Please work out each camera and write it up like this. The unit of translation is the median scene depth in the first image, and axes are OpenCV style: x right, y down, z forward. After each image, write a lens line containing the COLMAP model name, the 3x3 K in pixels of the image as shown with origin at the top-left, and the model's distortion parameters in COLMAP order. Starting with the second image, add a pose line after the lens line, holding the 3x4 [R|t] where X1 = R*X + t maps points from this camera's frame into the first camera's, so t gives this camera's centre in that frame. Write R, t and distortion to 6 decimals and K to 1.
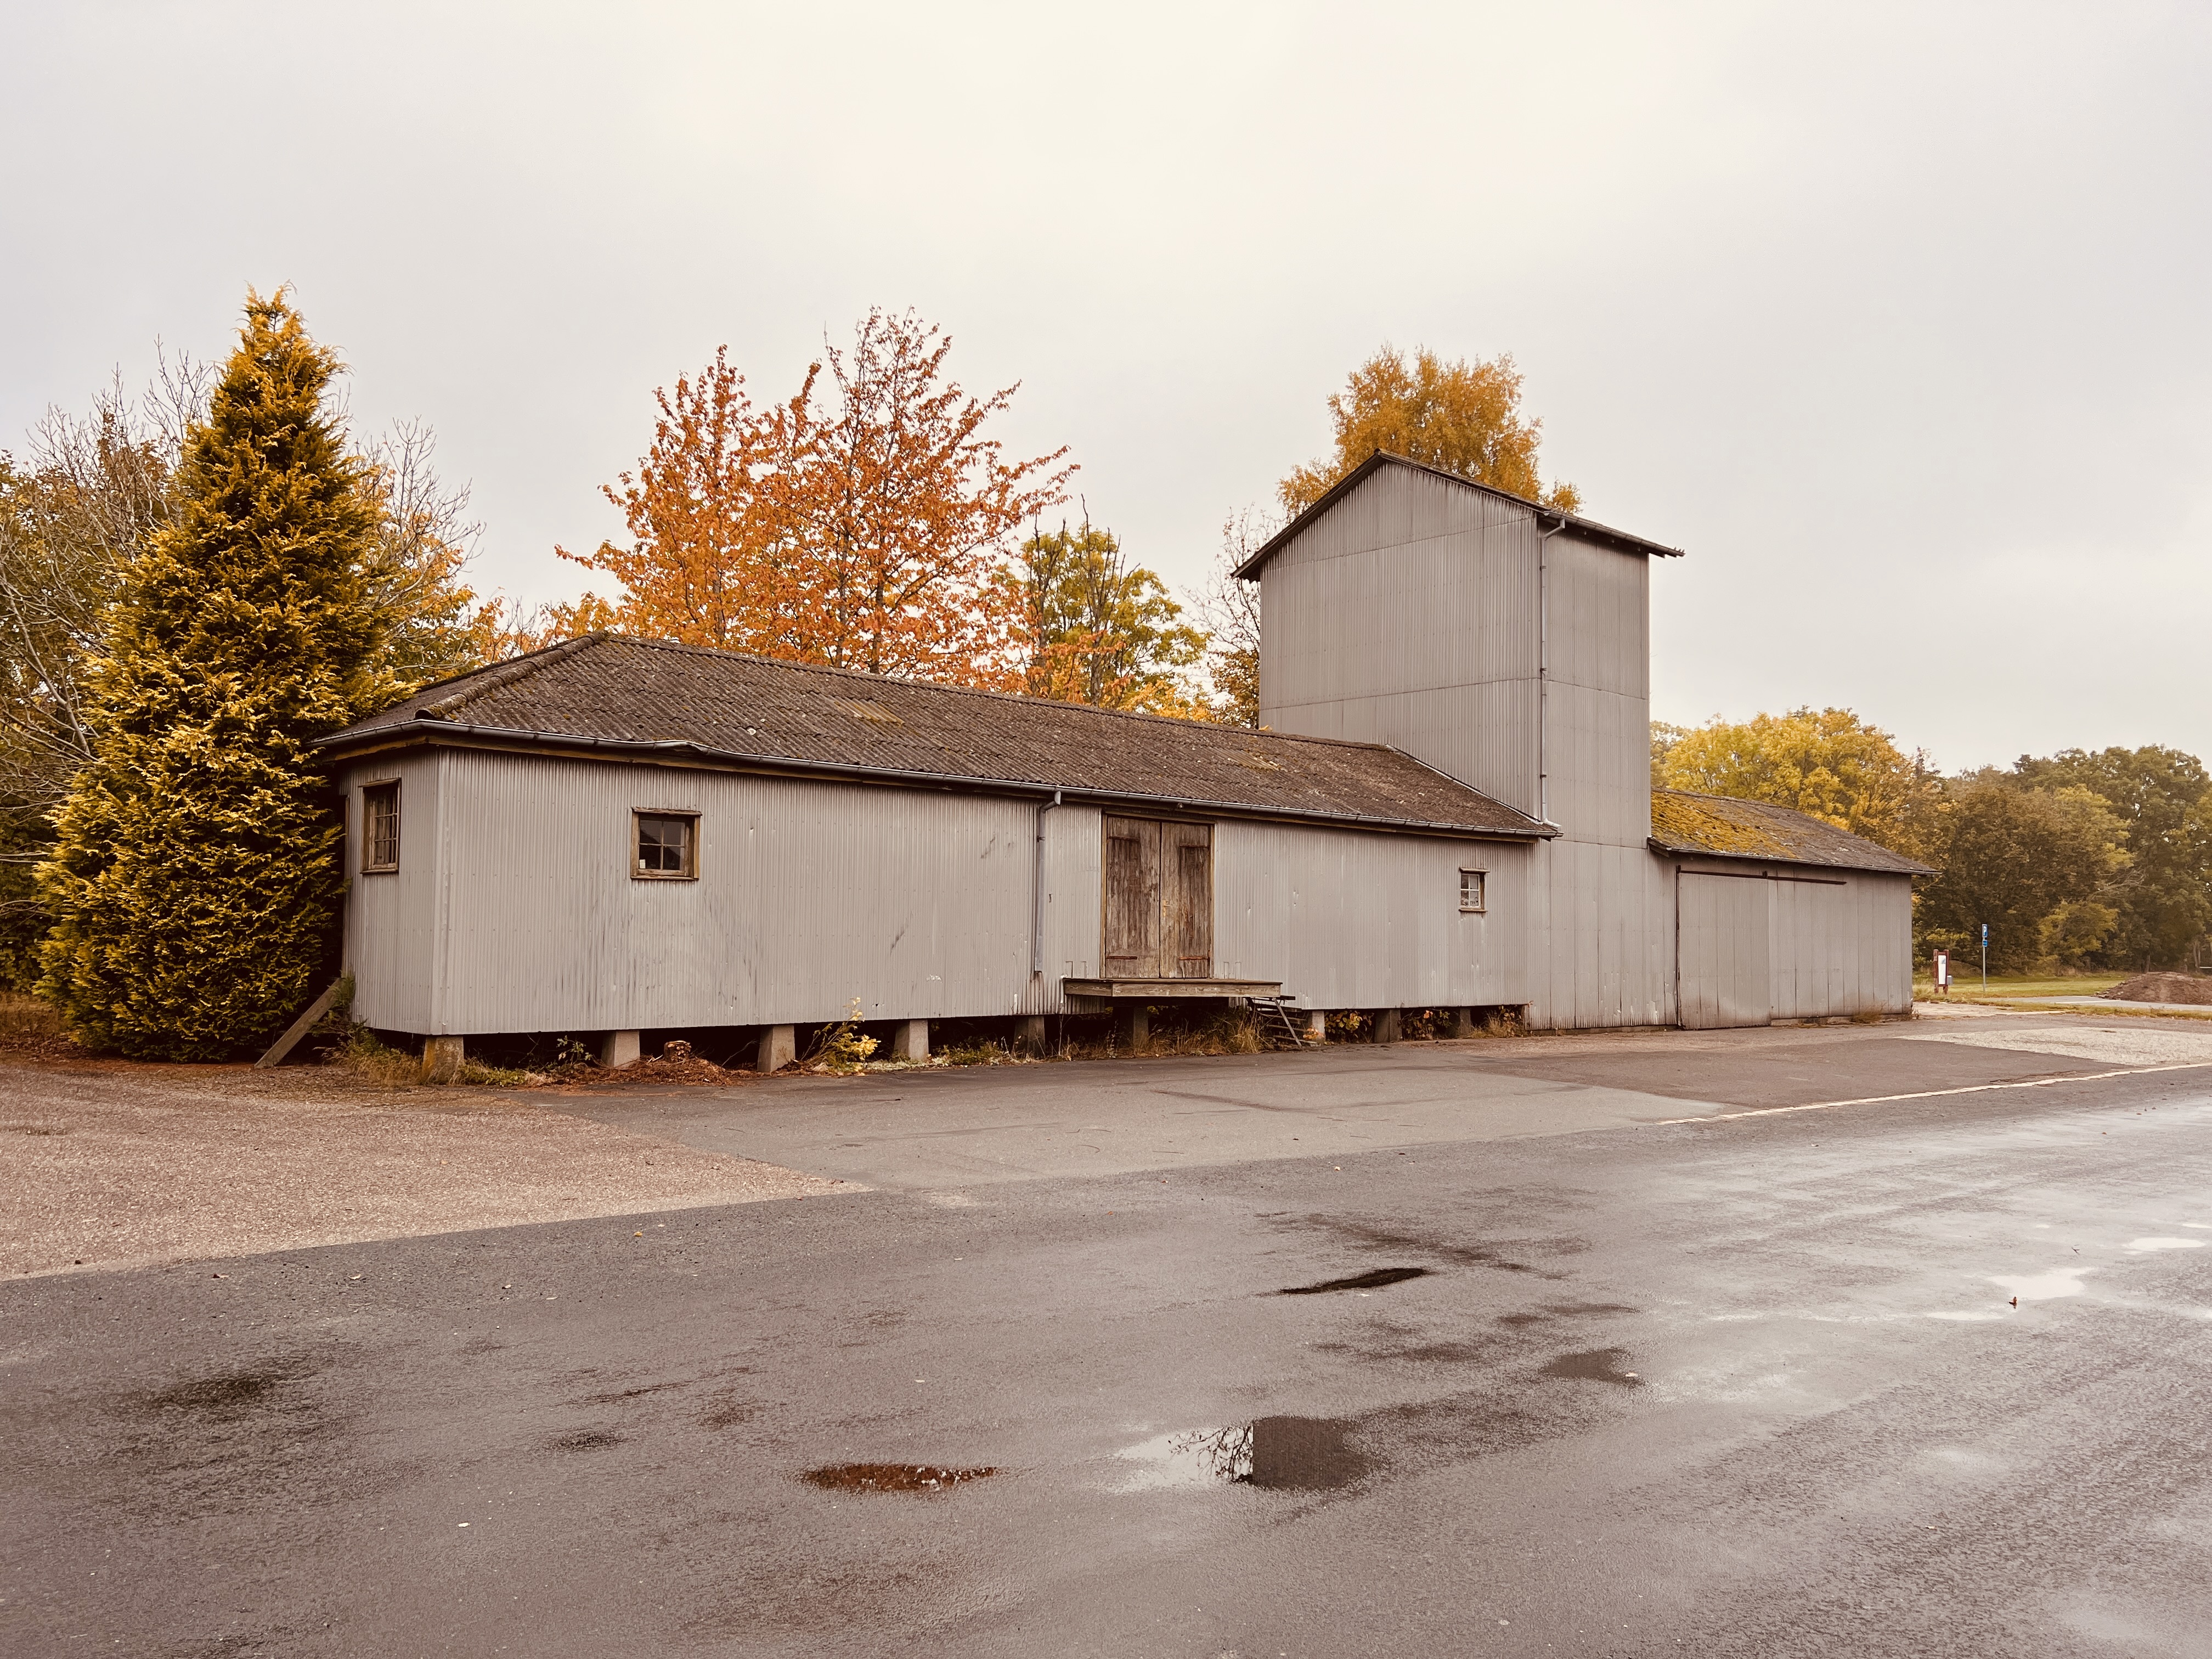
lens RADIAL K [[1655.4, 0, 1113.9], [0, 1655.4, 846.9], [0, 0, 1]] dist [0.059309, -0.067189]
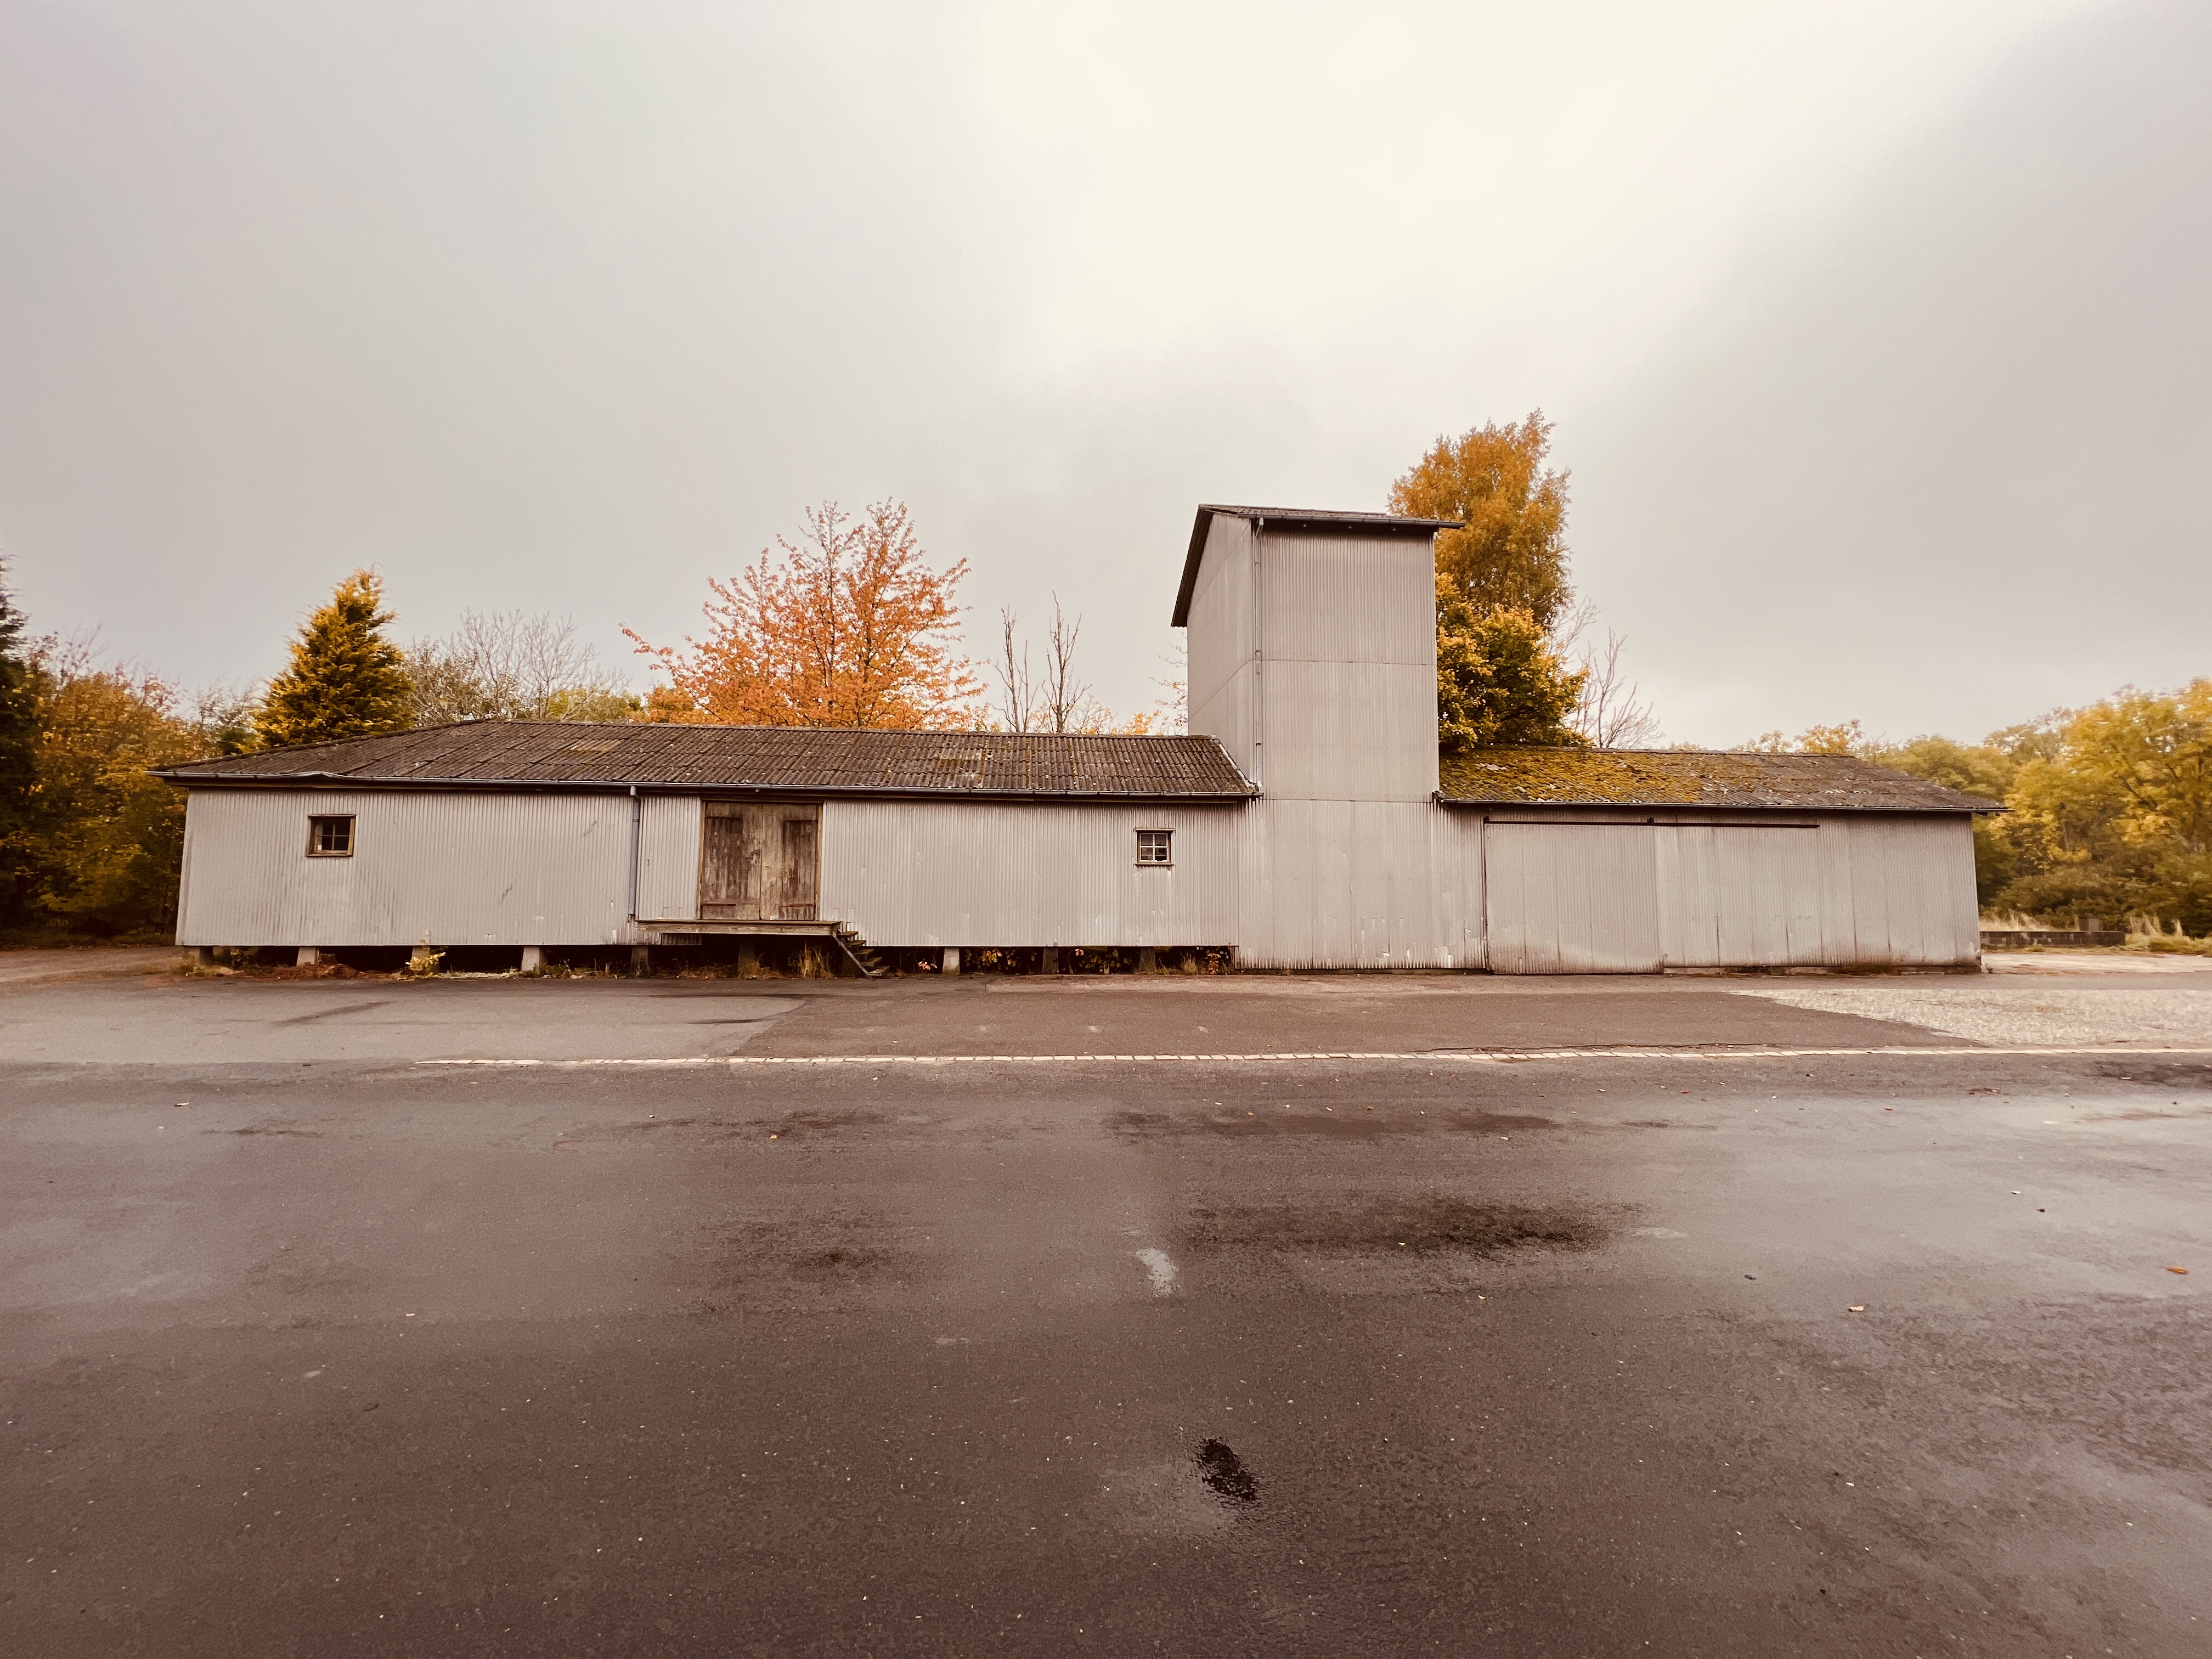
lens RADIAL K [[890.2, 0, 1107.0], [0, 890.2, 819.8], [0, 0, 1]] dist [-0.009696, 0.000012]
pose [[0.800150, -0.063374, -0.596442, 0.662013], [0.039964, 0.997826, -0.052408, 0.045331], [0.598467, 0.018098, 0.800943, 0.565583]]
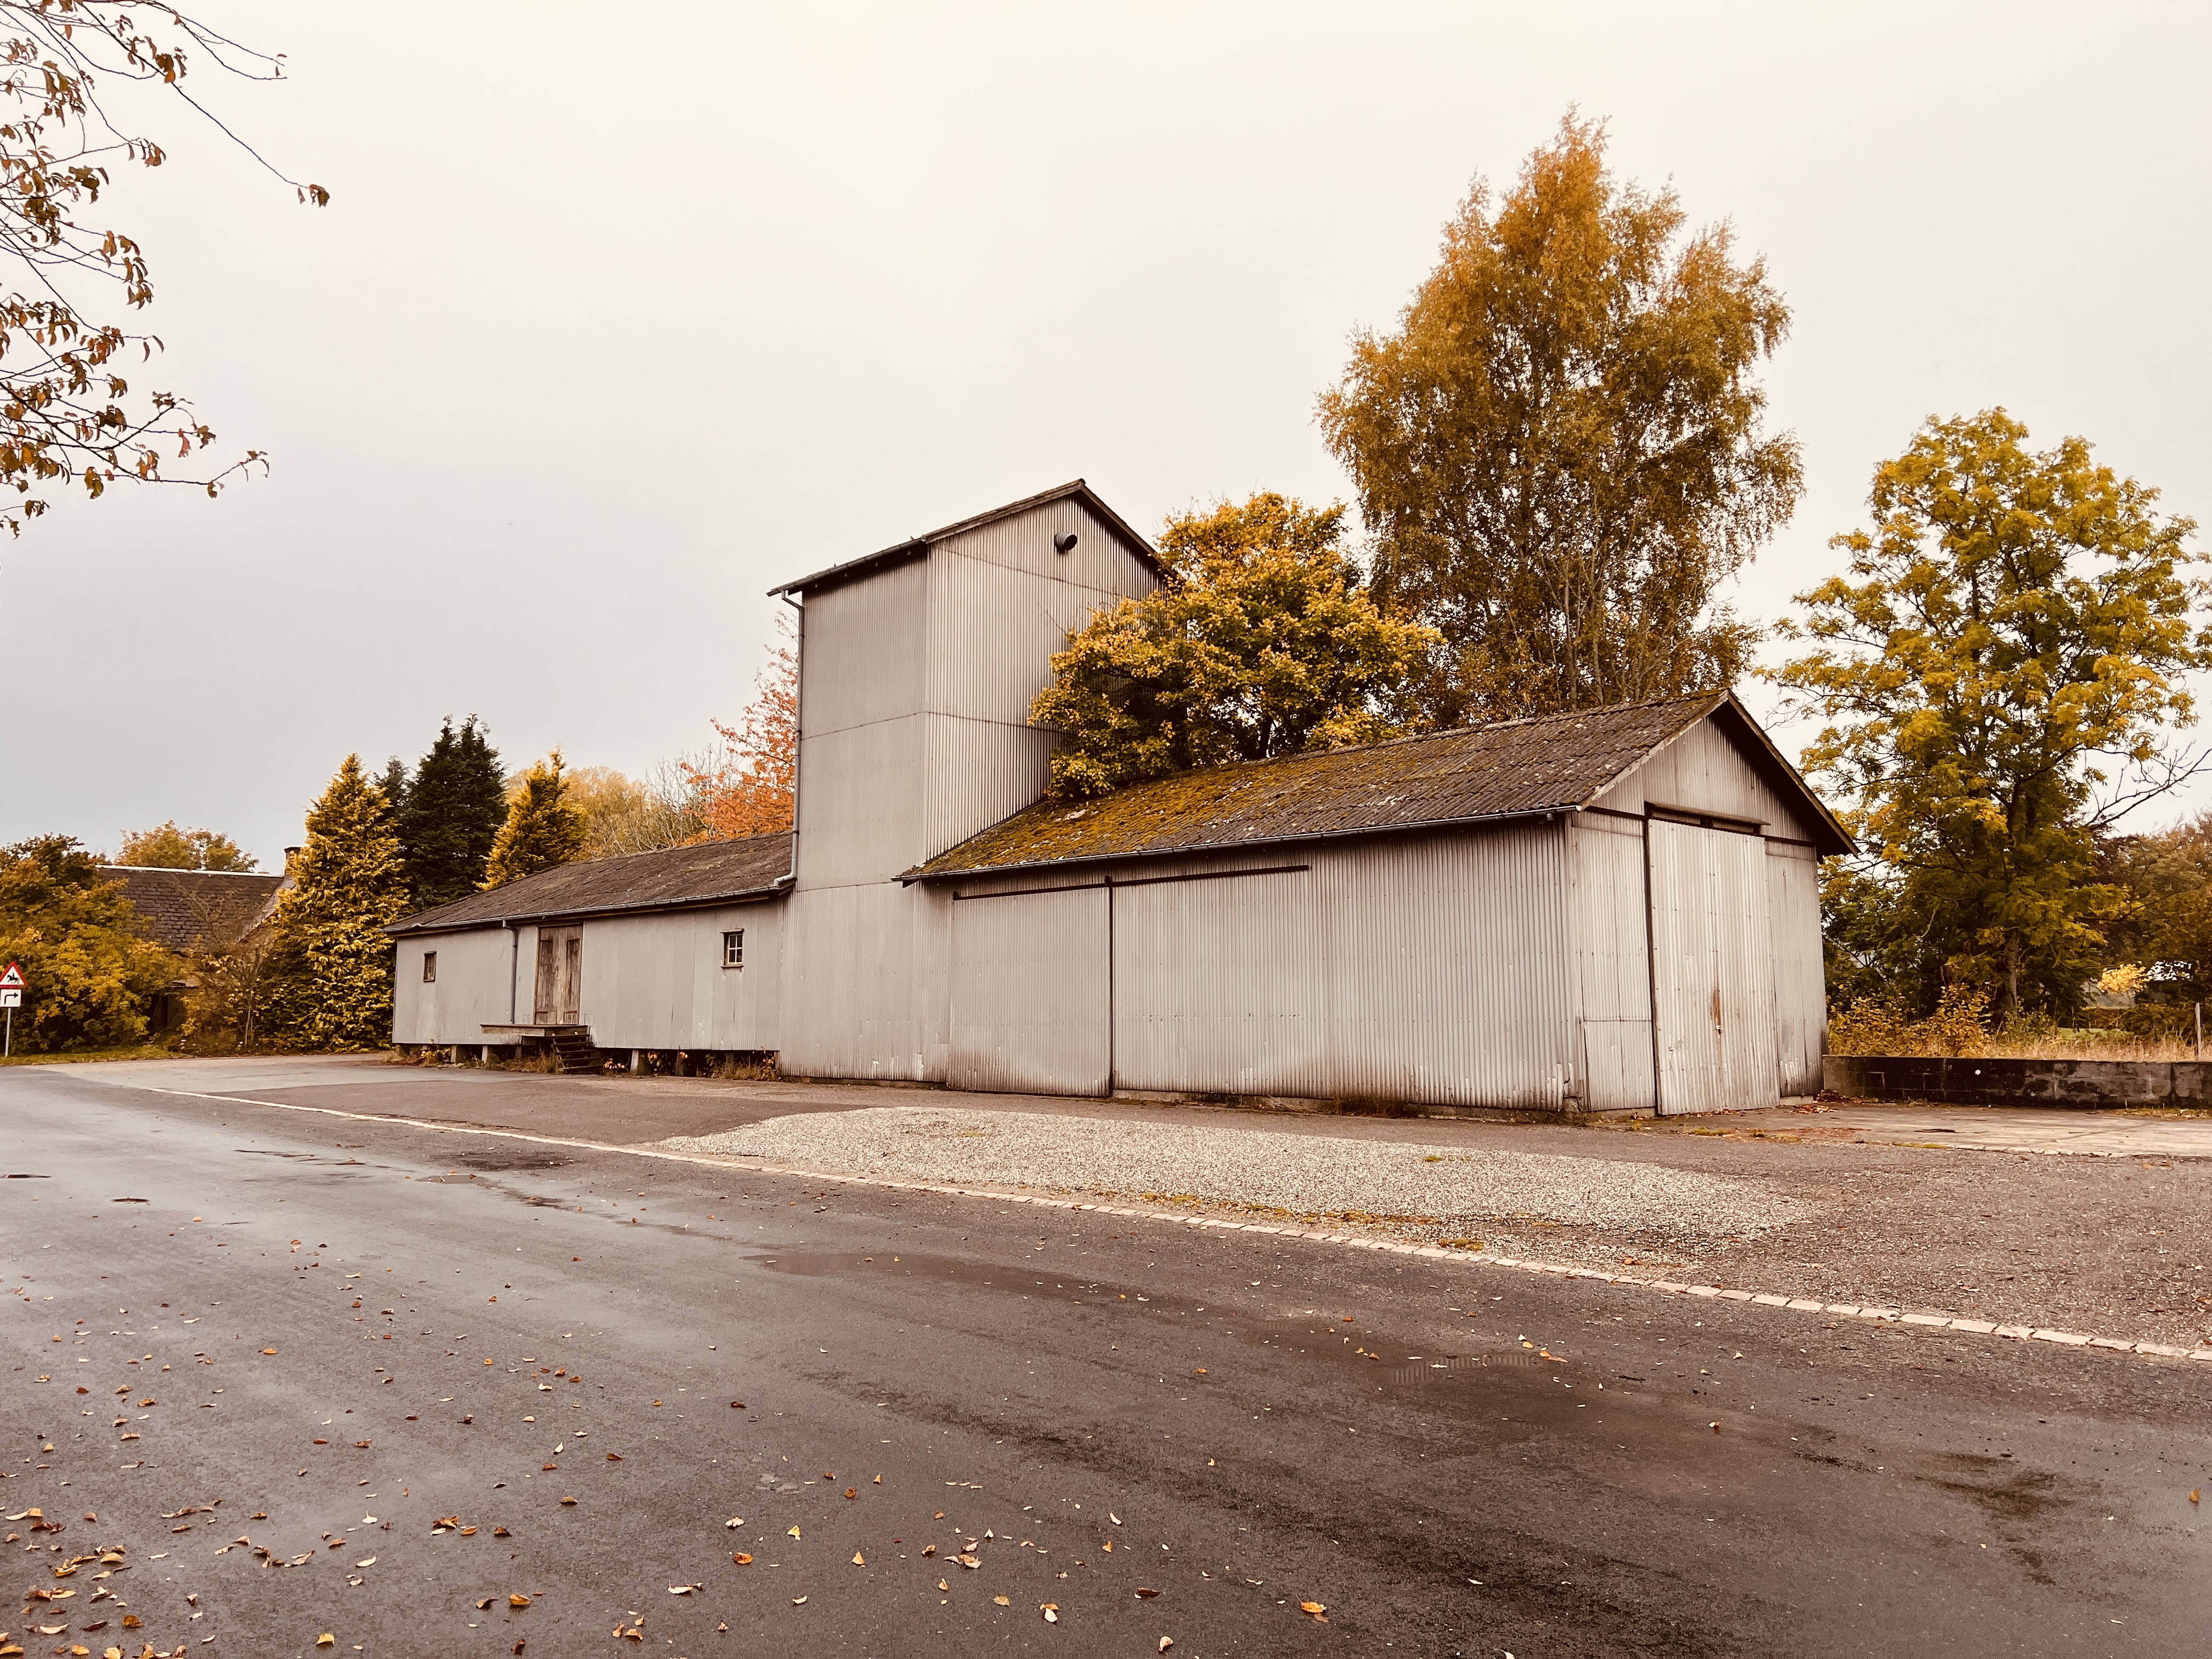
lens RADIAL K [[1655.4, 0, 1110.1], [0, 1655.4, 807.4], [0, 0, 1]] dist [0.059309, -0.067189]
pose [[0.005131, -0.136574, -0.990617, 1.611717], [0.062231, 0.988753, -0.135994, 0.120070], [0.998049, -0.060949, 0.013573, 1.472055]]
